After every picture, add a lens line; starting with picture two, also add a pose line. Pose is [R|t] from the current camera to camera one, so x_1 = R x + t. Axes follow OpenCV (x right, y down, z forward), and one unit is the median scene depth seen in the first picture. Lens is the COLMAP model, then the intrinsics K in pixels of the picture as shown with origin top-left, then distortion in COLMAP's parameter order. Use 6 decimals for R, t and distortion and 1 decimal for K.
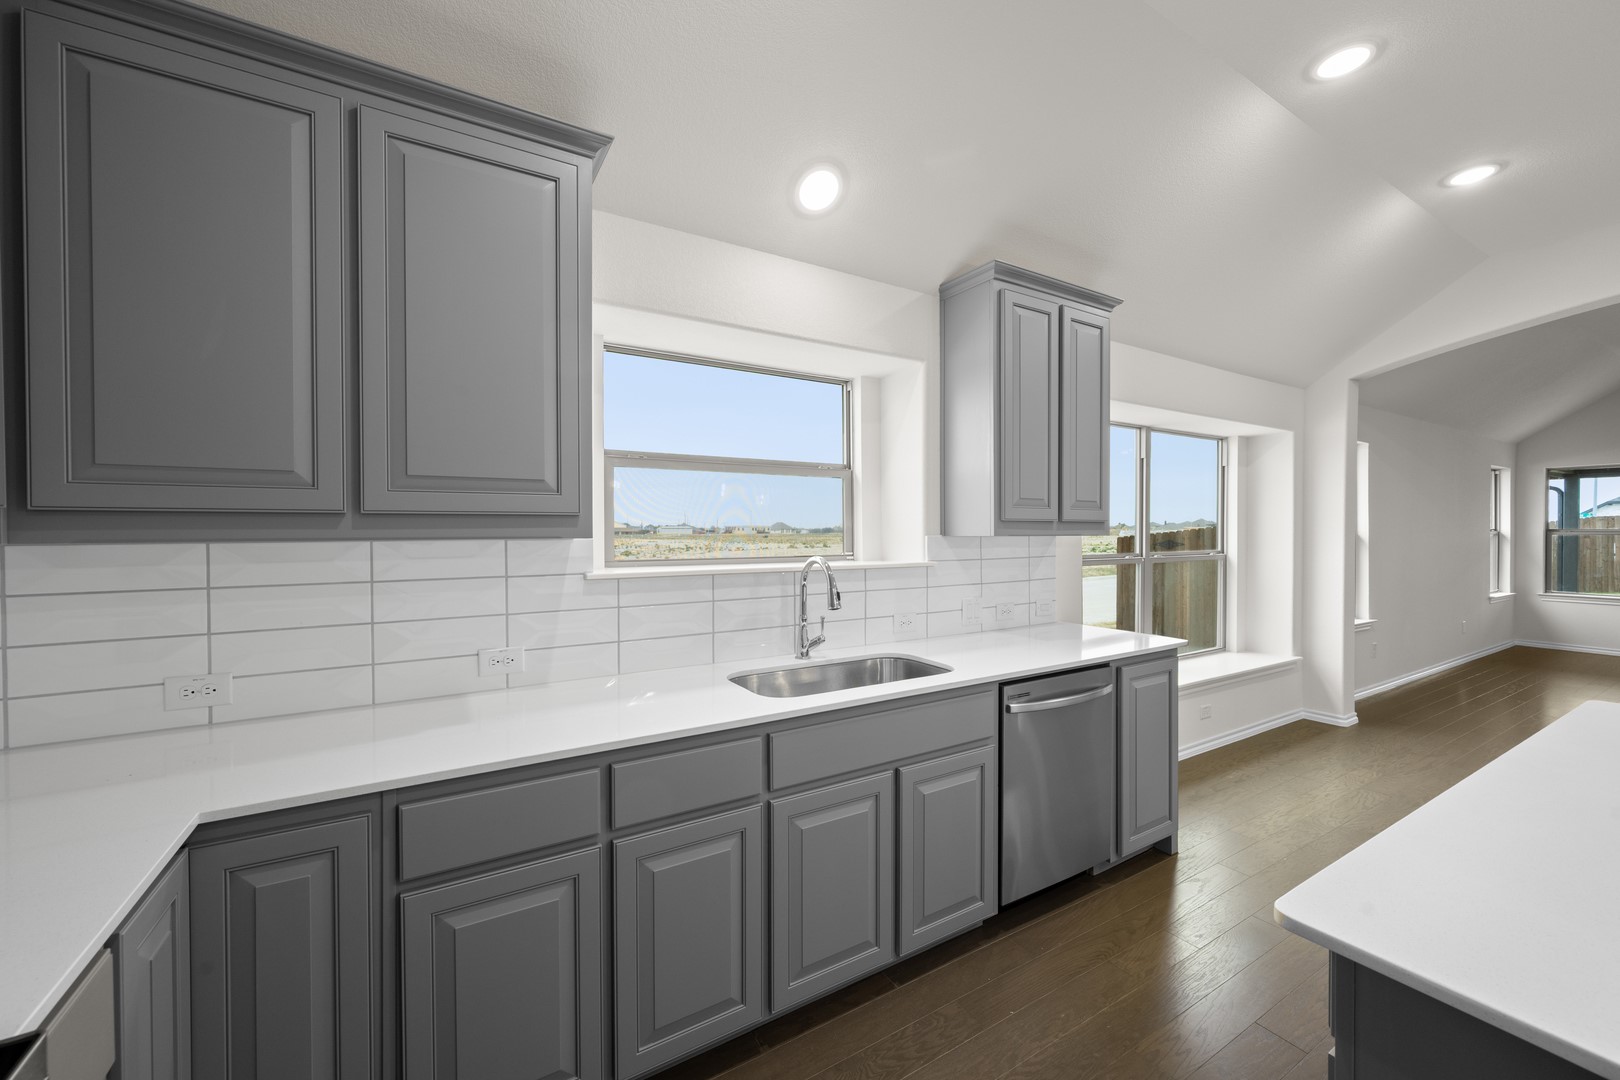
lens RADIAL K [[638.4, 0, 815.2], [0, 638.4, 537.5], [0, 0, 1]] dist [-0.000755, 0.000432]
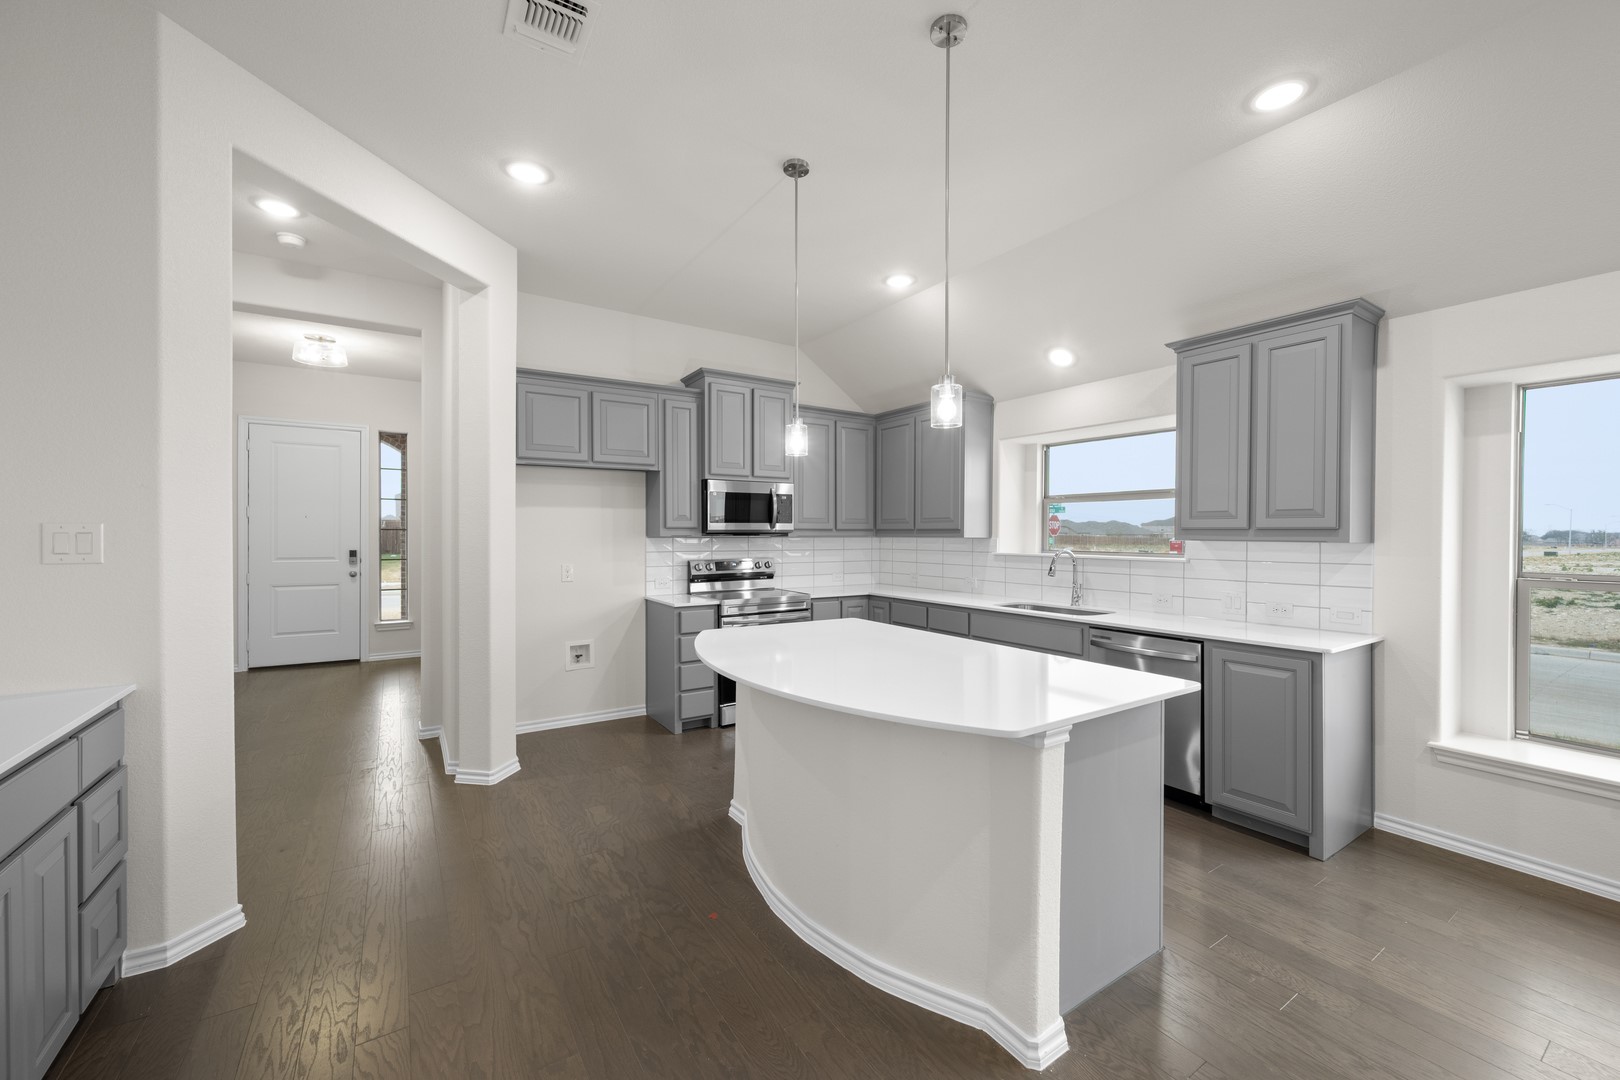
lens RADIAL K [[638.4, 0, 812.6], [0, 638.4, 535.8], [0, 0, 1]] dist [-0.000755, 0.000432]
pose [[0.033039, 0.005126, -0.999441, 1.144276], [-0.018072, 0.999826, 0.004530, -0.002982], [0.999291, 0.017912, 0.033126, 0.122216]]
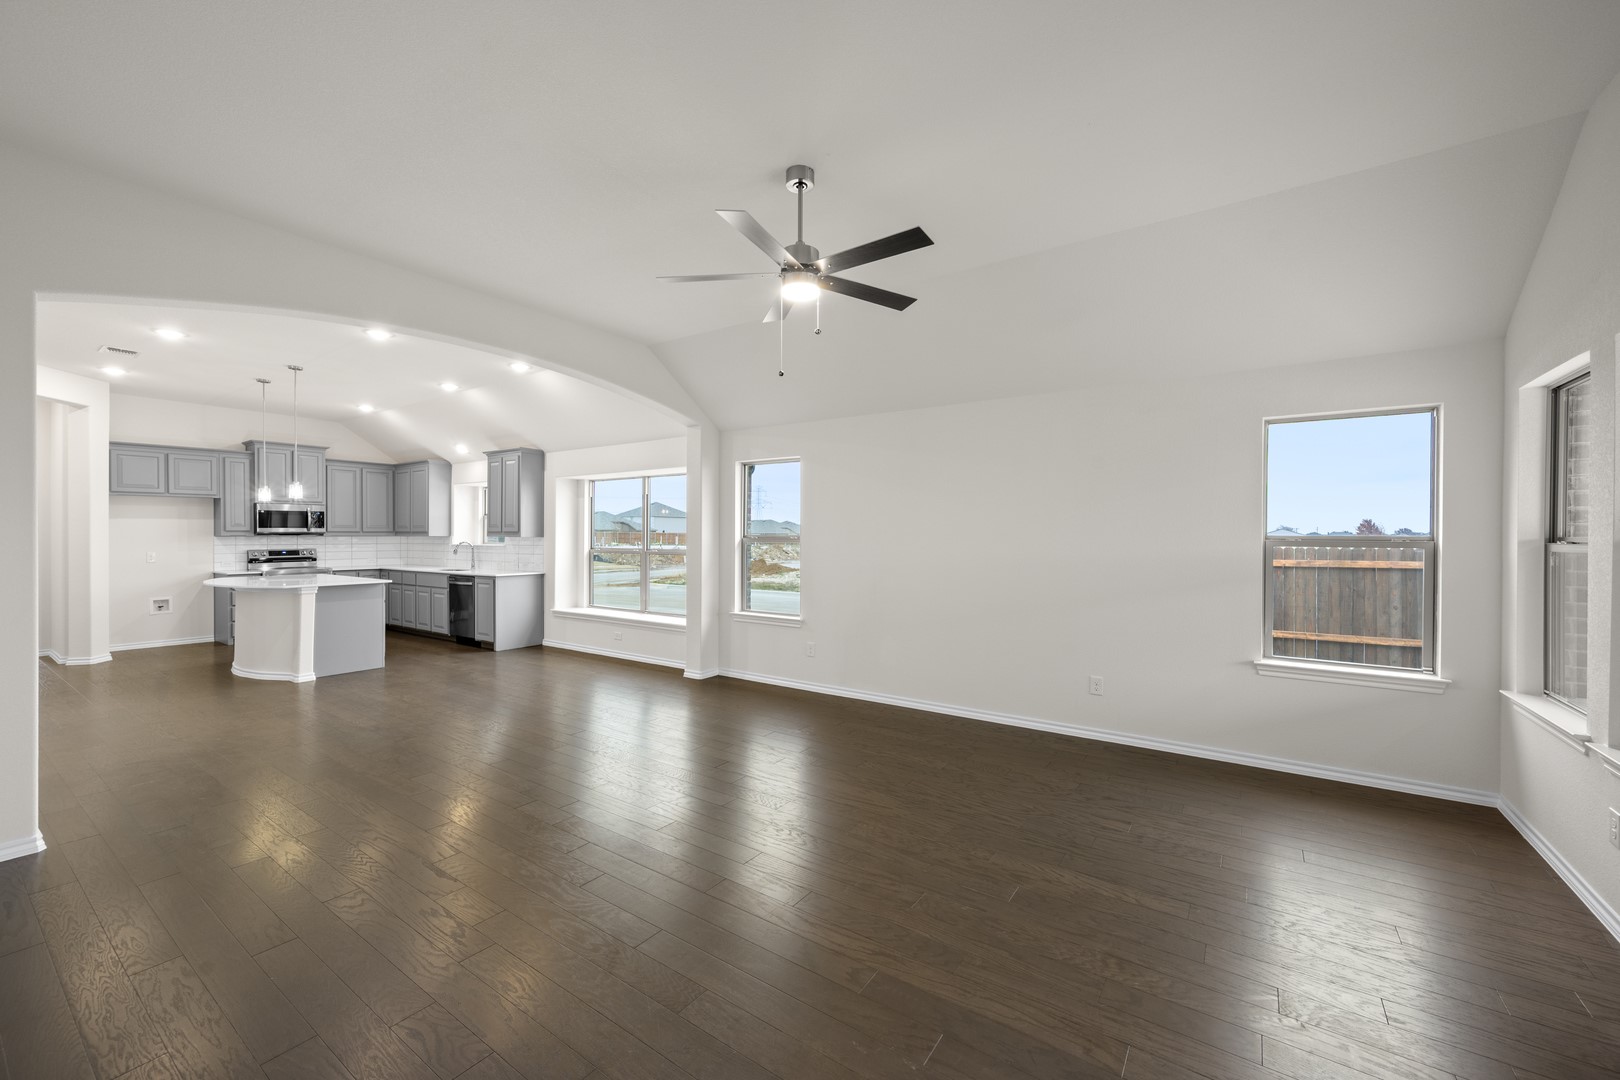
lens RADIAL K [[638.4, 0, 812.9], [0, 638.4, 536.1], [0, 0, 1]] dist [-0.000755, 0.000432]
pose [[0.406885, 0.002855, -0.913475, 2.723620], [-0.014545, 0.999889, -0.003353, -0.012350], [0.913364, 0.014651, 0.406881, 0.835533]]
